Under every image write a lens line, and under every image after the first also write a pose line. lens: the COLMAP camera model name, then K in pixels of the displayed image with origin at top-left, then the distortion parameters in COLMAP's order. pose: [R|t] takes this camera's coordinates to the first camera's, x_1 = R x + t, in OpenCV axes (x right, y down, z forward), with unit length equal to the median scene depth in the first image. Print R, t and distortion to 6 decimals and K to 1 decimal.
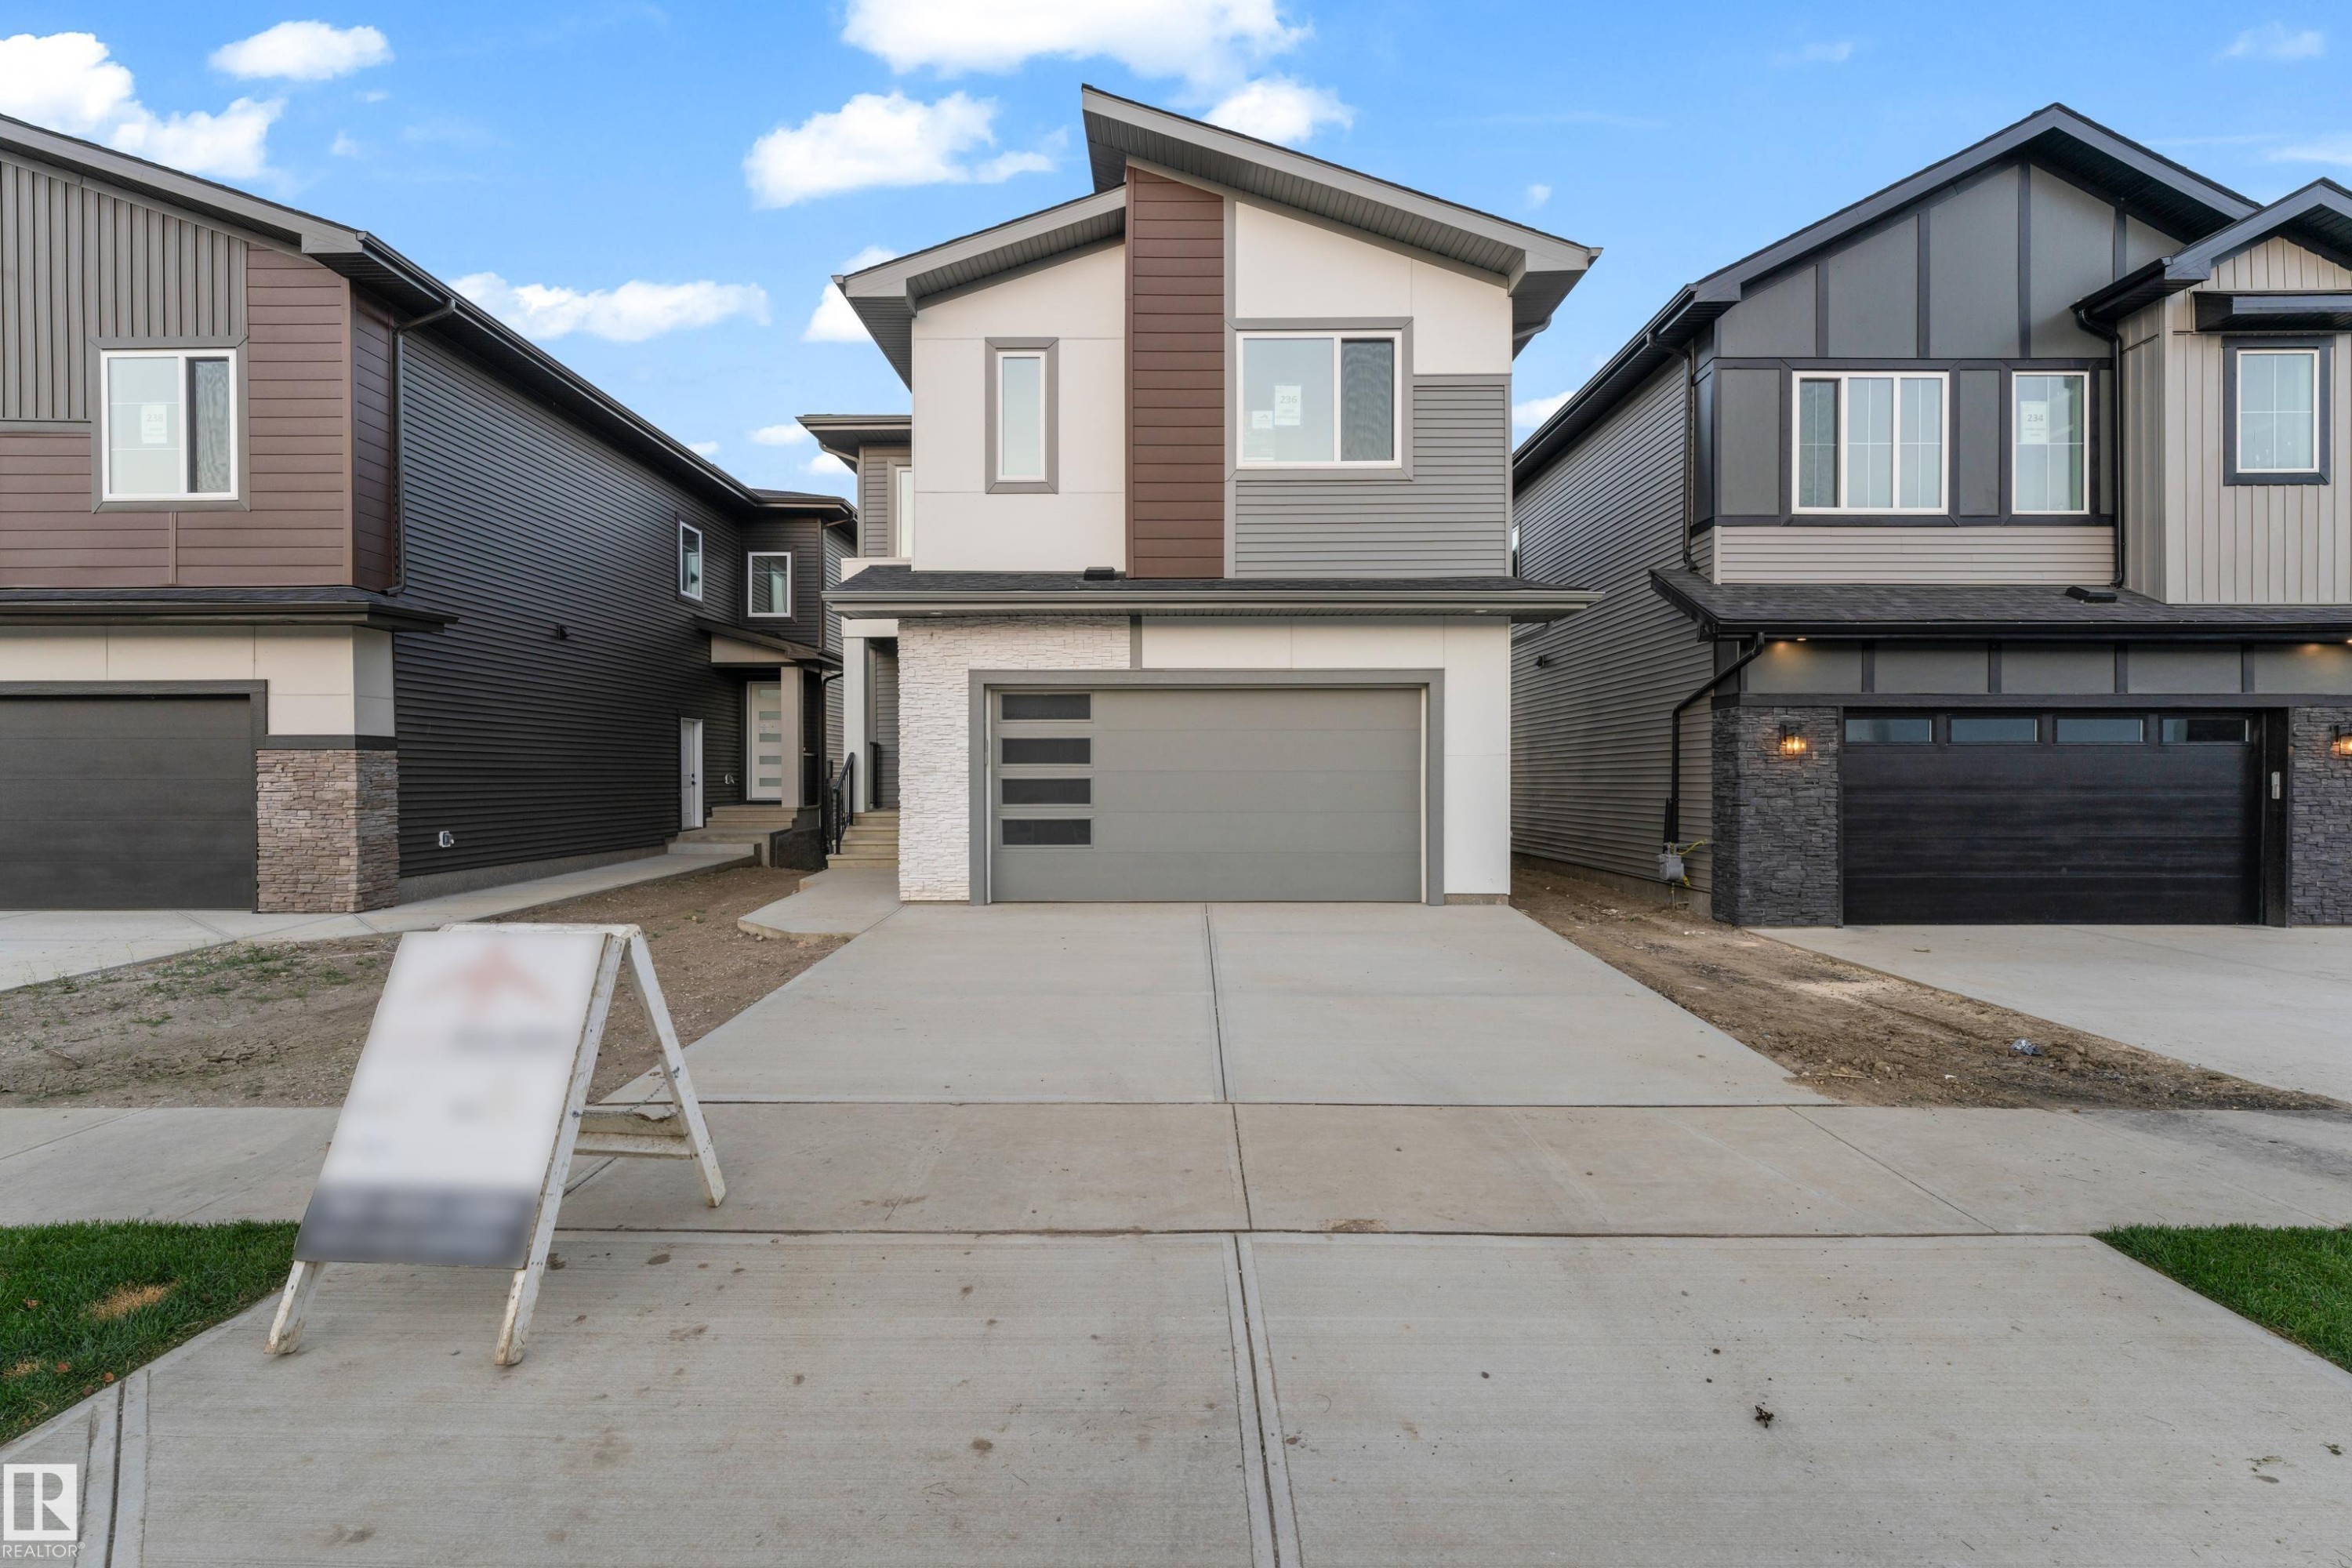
lens RADIAL K [[1093.4, 0, 1180.8], [0, 1093.4, 773.4], [0, 0, 1]] dist [-0.003089, 0.000865]
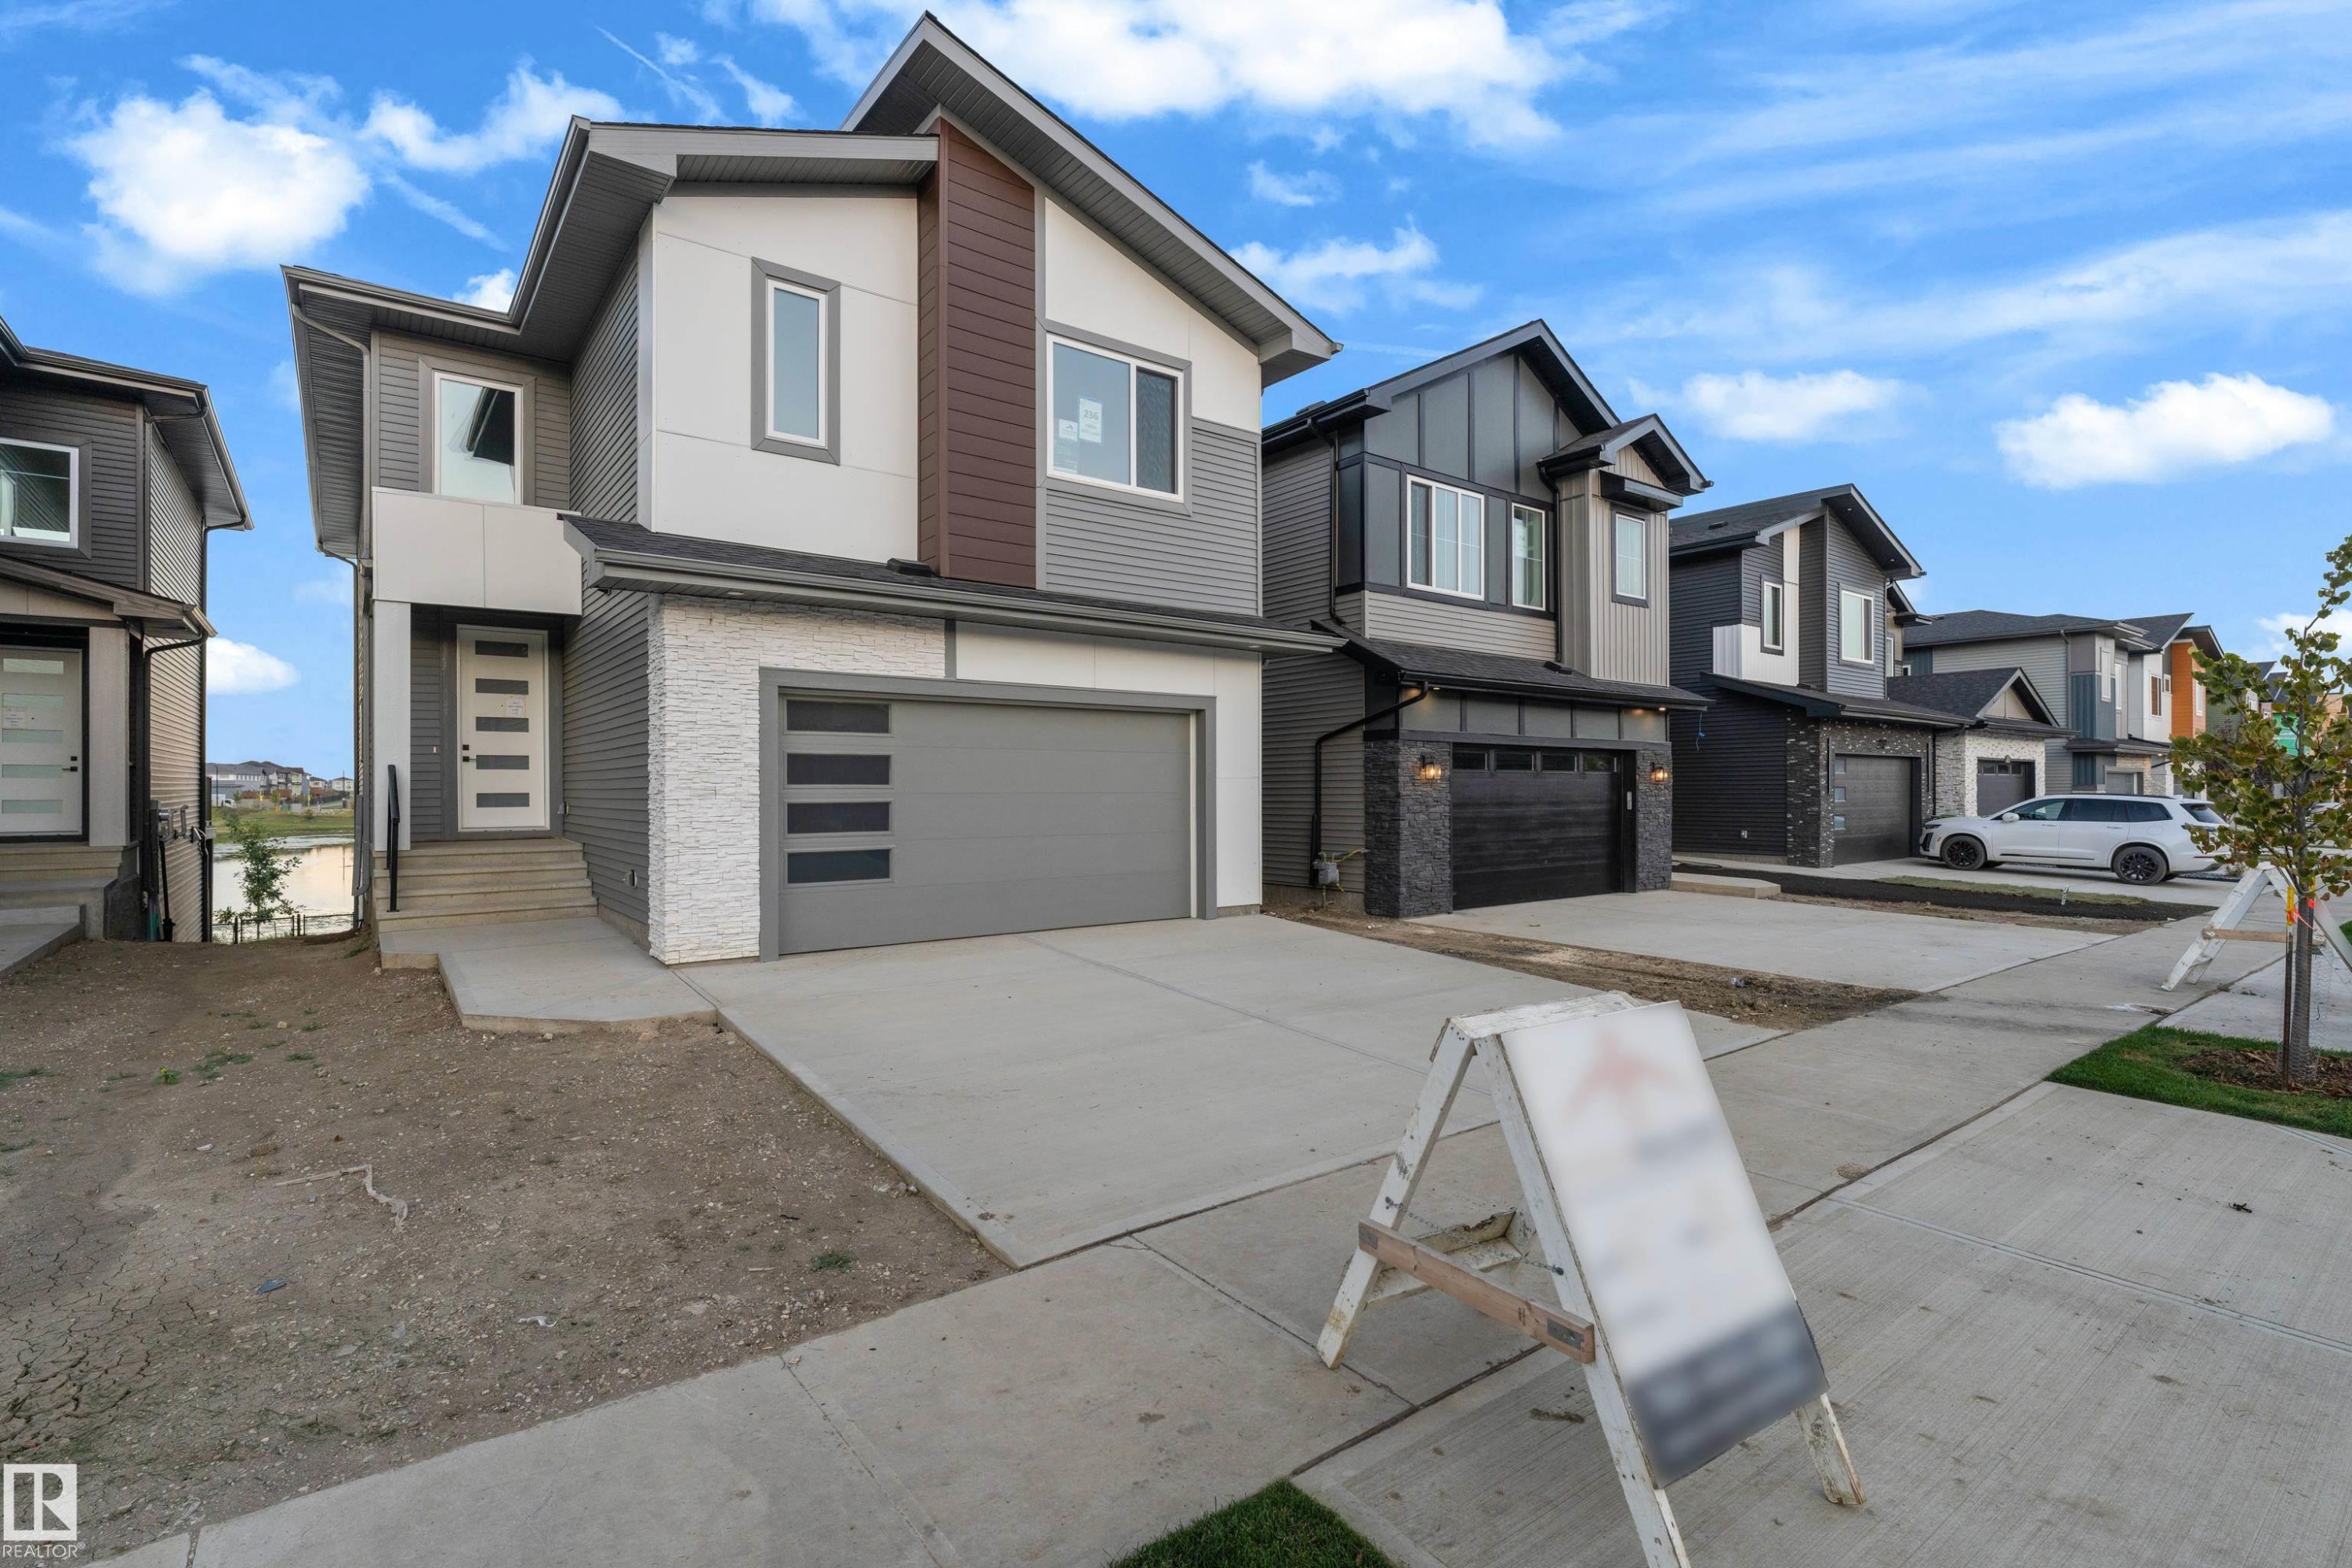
lens RADIAL K [[1093.4, 0, 1185.1], [0, 1093.4, 772.4], [0, 0, 1]] dist [-0.003089, 0.000865]
pose [[0.788938, 0.009396, 0.614401, -0.432480], [-0.001489, 0.999909, -0.013378, -0.007439], [-0.614471, 0.009640, 0.788881, 0.174096]]
